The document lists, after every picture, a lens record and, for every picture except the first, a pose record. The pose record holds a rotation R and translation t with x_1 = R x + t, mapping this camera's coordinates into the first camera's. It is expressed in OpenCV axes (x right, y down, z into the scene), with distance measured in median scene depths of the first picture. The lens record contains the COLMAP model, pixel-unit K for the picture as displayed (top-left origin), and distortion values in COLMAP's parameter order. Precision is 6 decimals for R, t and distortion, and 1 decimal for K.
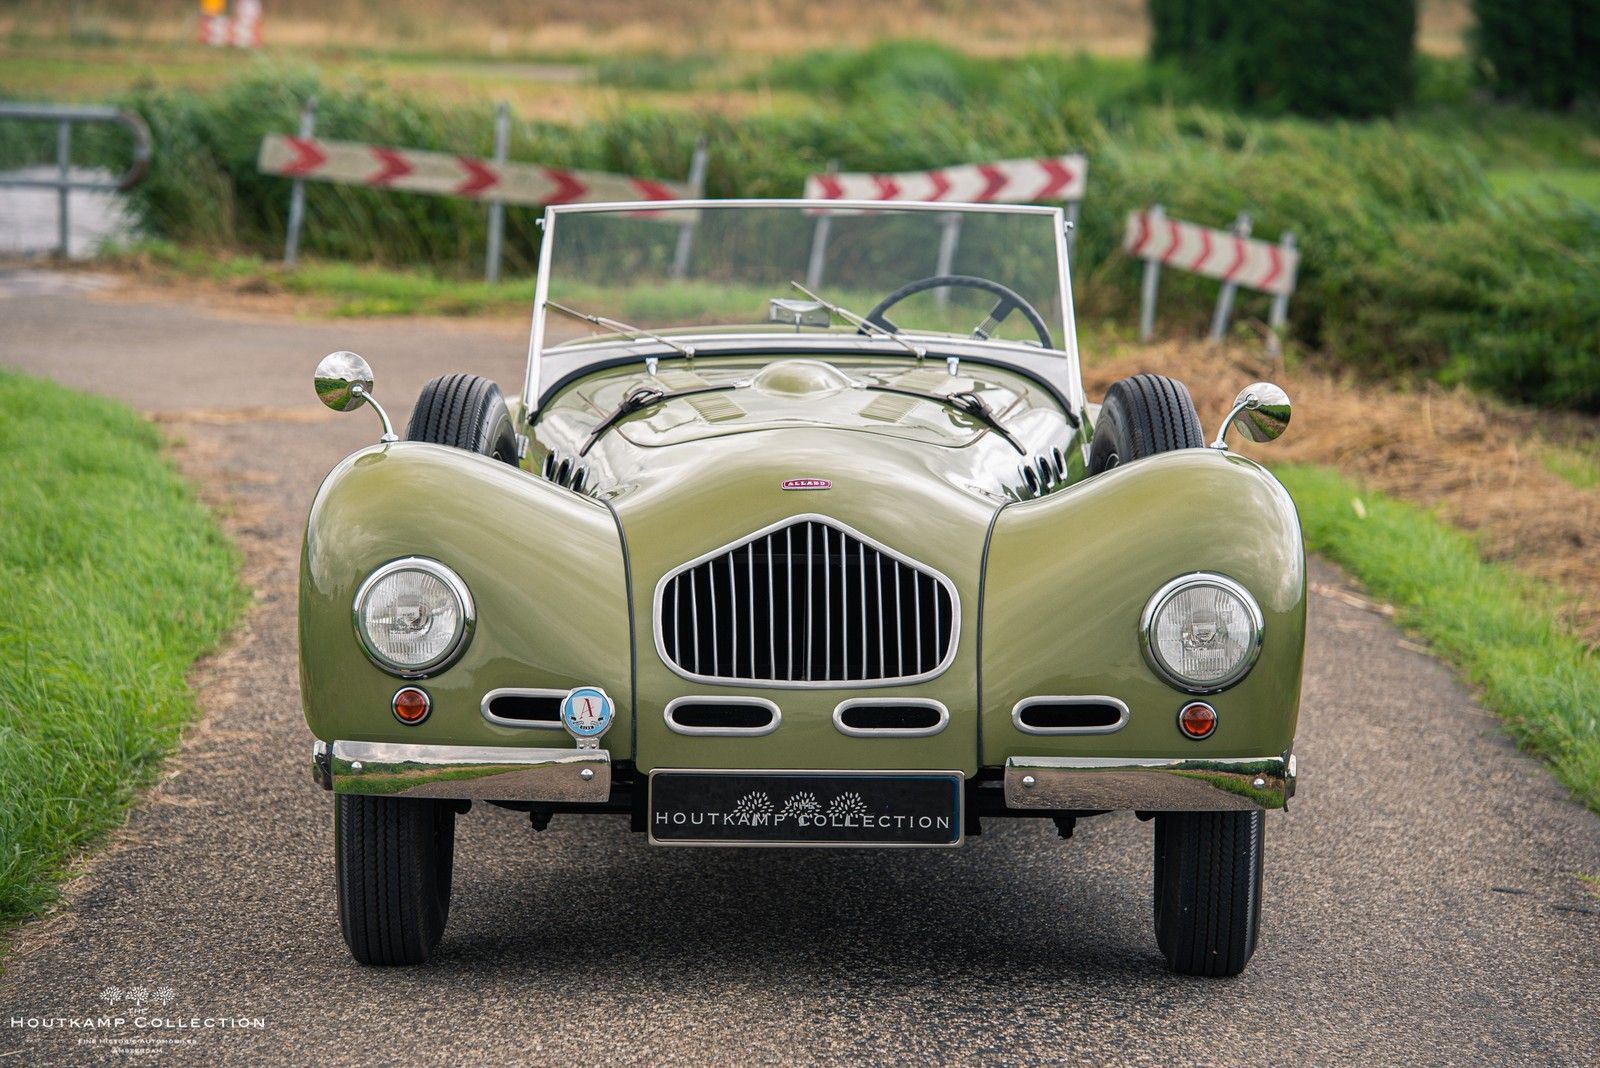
lens RADIAL K [[6707.2, 0, 800.0], [0, 6707.2, 534.0], [0, 0, 1]] dist [1.160990, 1.917008]
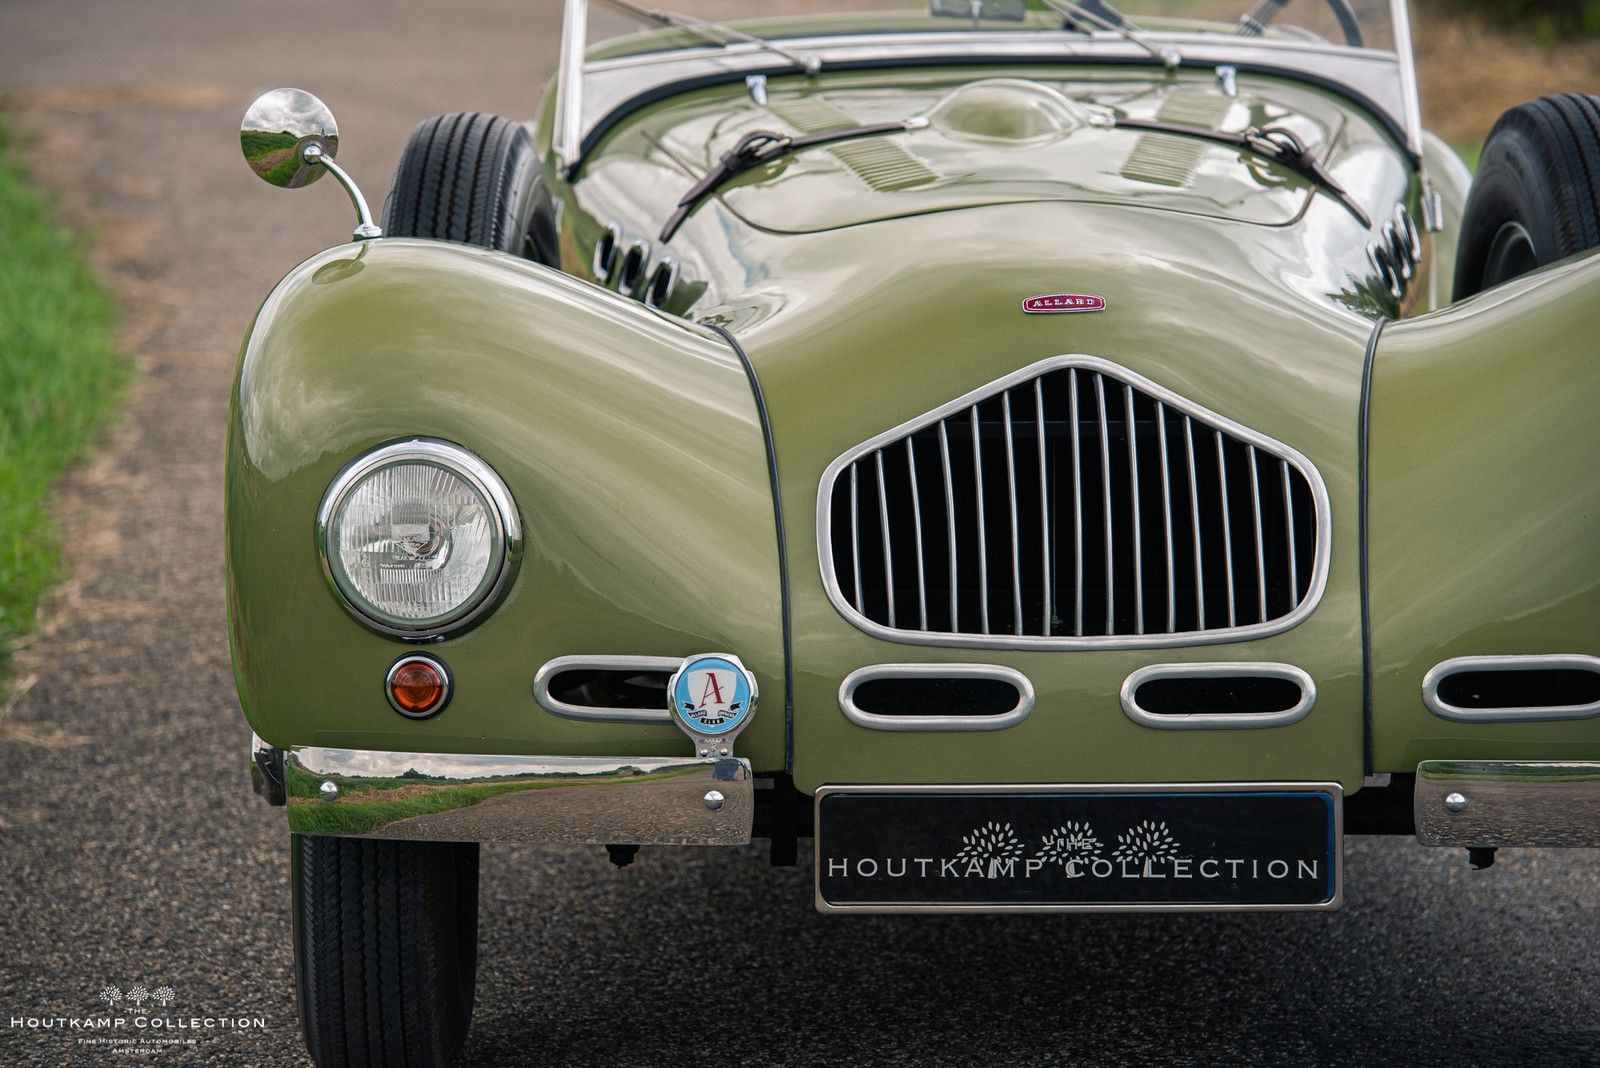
lens RADIAL K [[6994.3, 0, 800.0], [0, 6994.3, 534.0], [0, 0, 1]] dist [1.215819, -3.156888]
pose [[0.999790, -0.014727, 0.014245, -0.032148], [0.013960, 0.998524, 0.052482, -0.020262], [-0.014997, -0.052272, 0.998520, 0.373408]]
